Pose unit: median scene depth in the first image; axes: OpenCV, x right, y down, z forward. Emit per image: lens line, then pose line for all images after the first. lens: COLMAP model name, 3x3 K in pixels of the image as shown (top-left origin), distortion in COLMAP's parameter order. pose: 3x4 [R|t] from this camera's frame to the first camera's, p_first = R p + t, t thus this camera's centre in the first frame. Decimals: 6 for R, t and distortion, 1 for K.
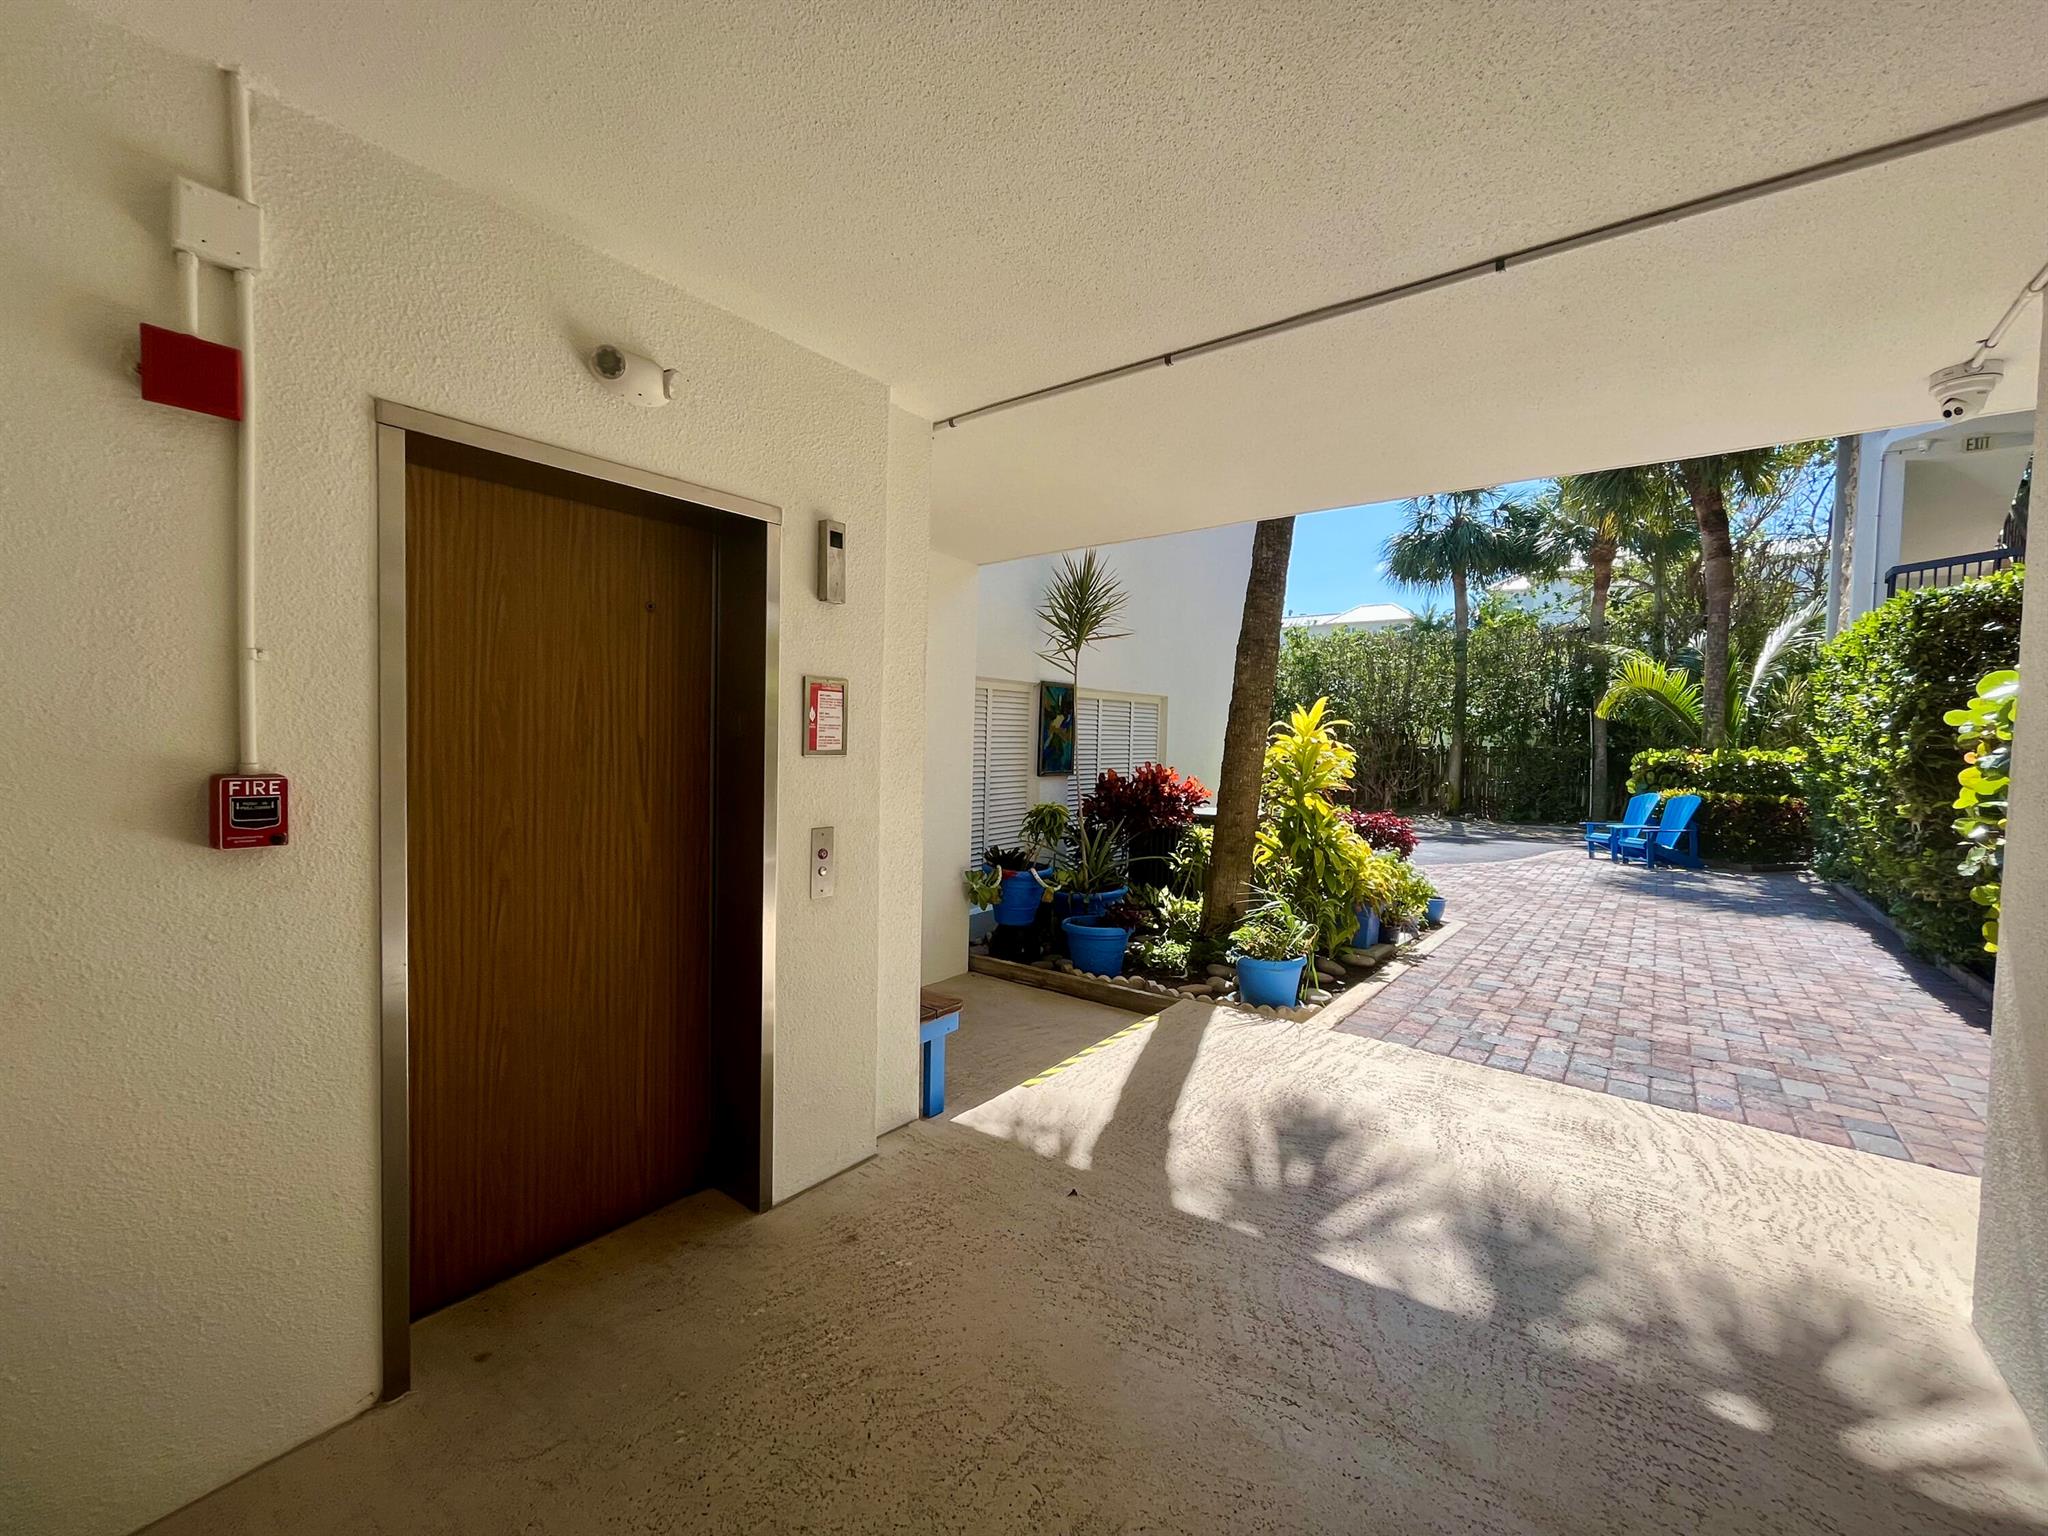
lens RADIAL K [[840.0, 0, 1011.5], [0, 840.0, 782.7], [0, 0, 1]] dist [-0.003328, -0.000048]
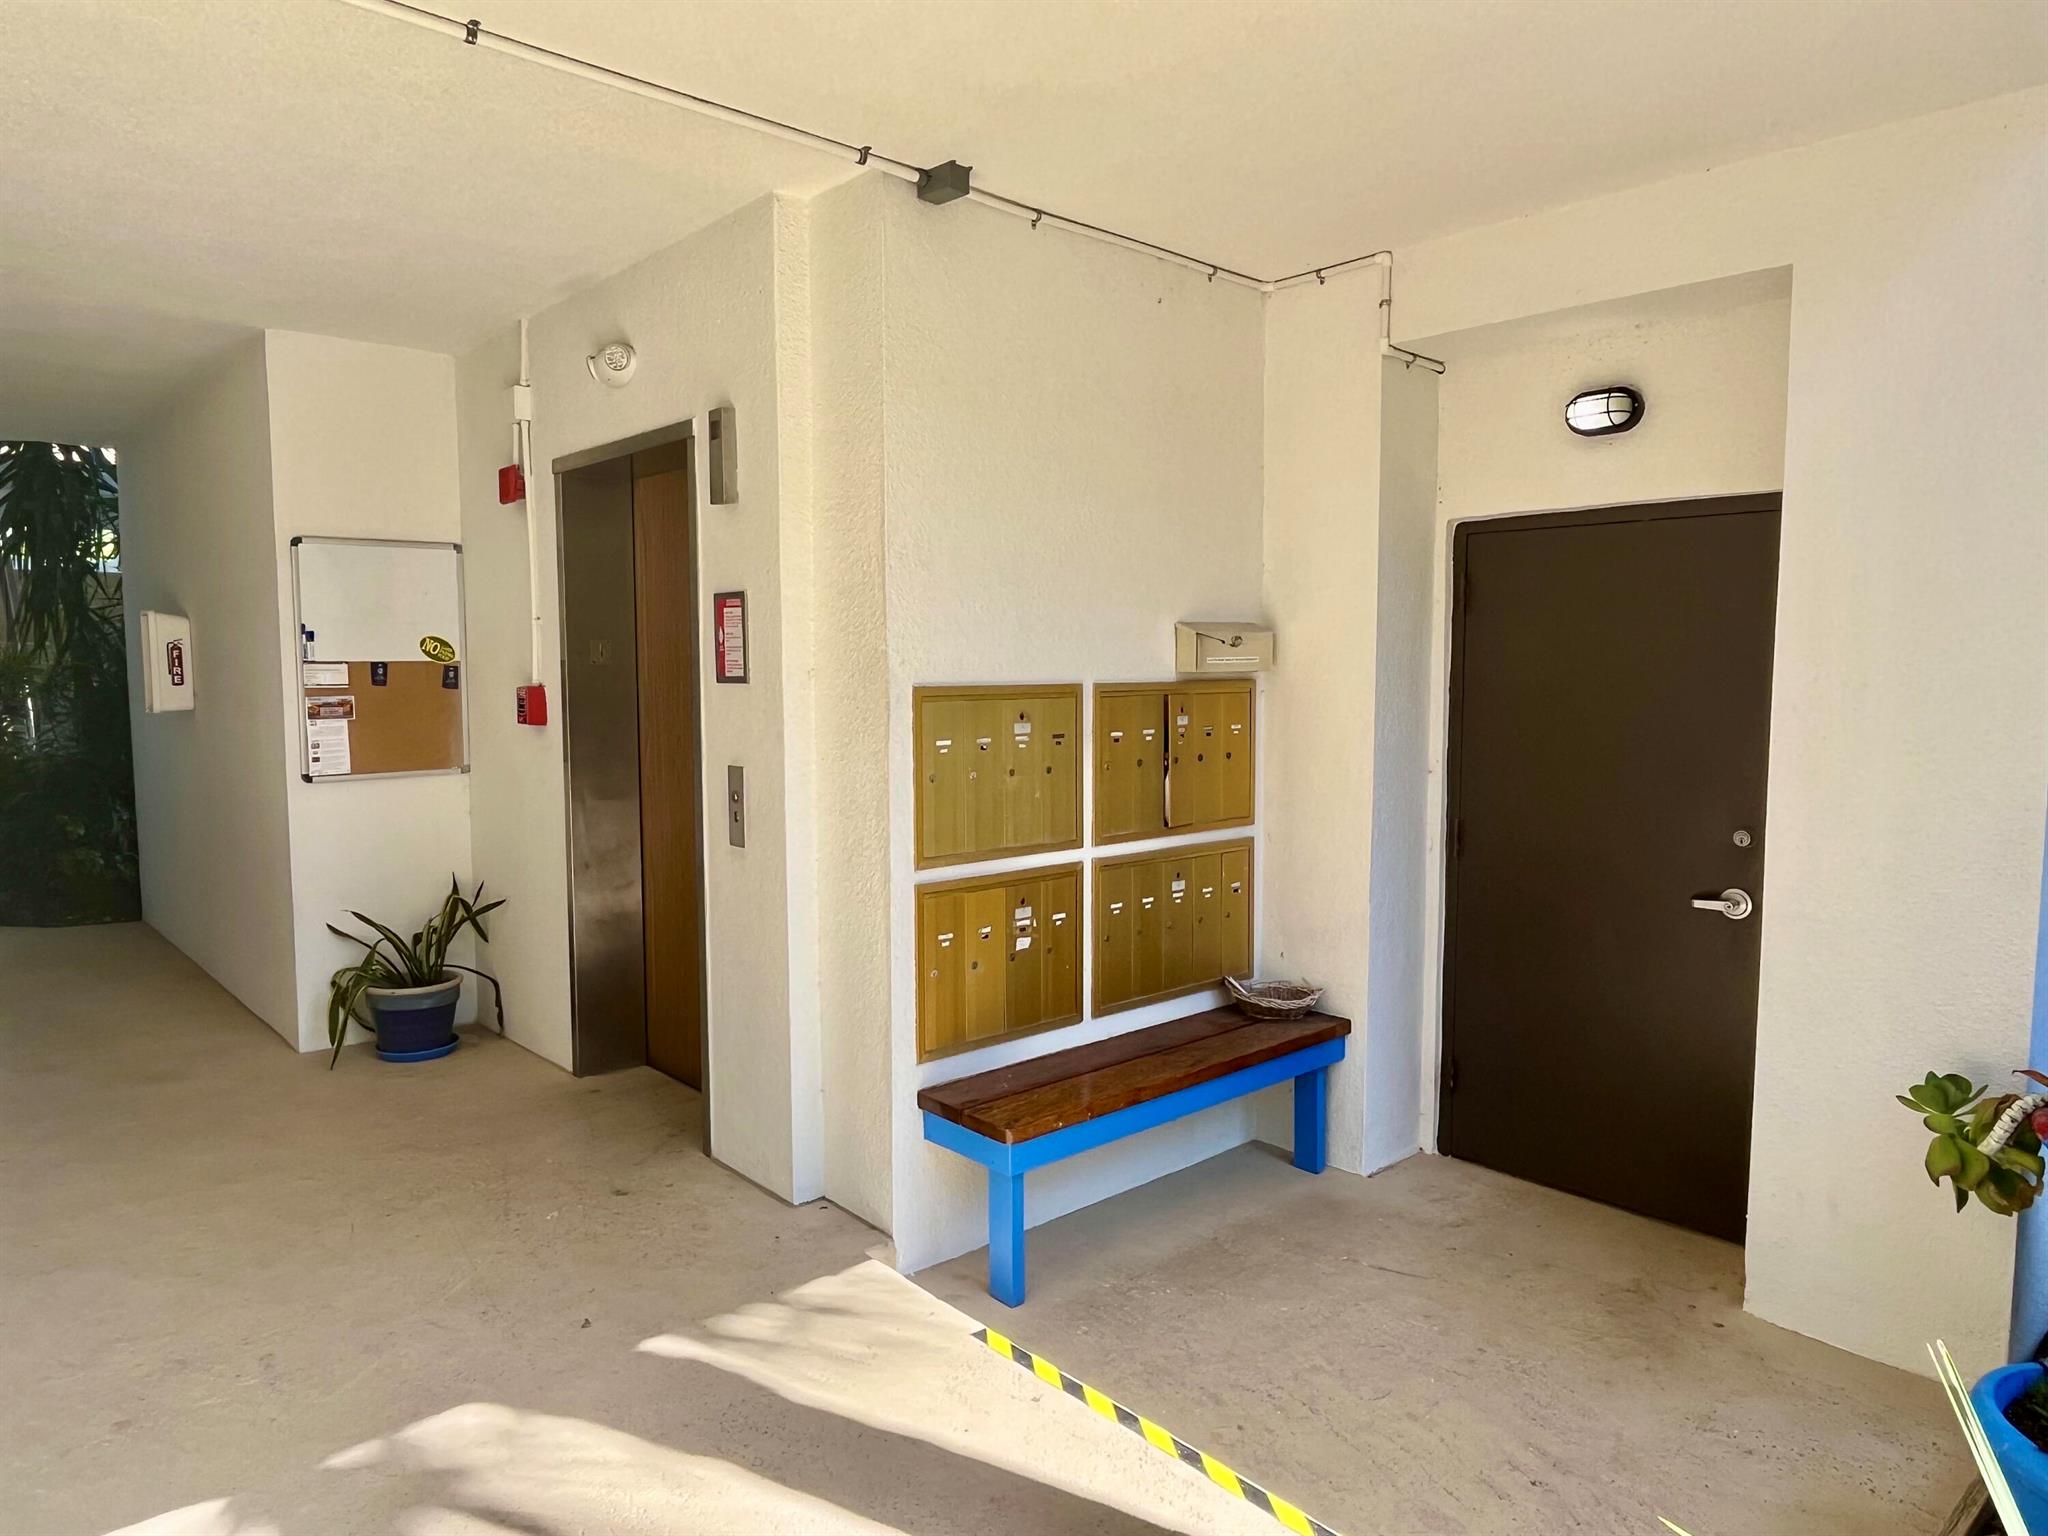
lens RADIAL K [[1303.6, 0, 1021.5], [0, 1303.6, 774.4], [0, 0, 1]] dist [-0.002813, -0.000298]
pose [[-0.192634, 0.067044, -0.978978, 1.017011], [-0.043370, 0.996107, 0.076751, -0.053578], [0.980312, 0.057243, -0.188977, 1.531824]]
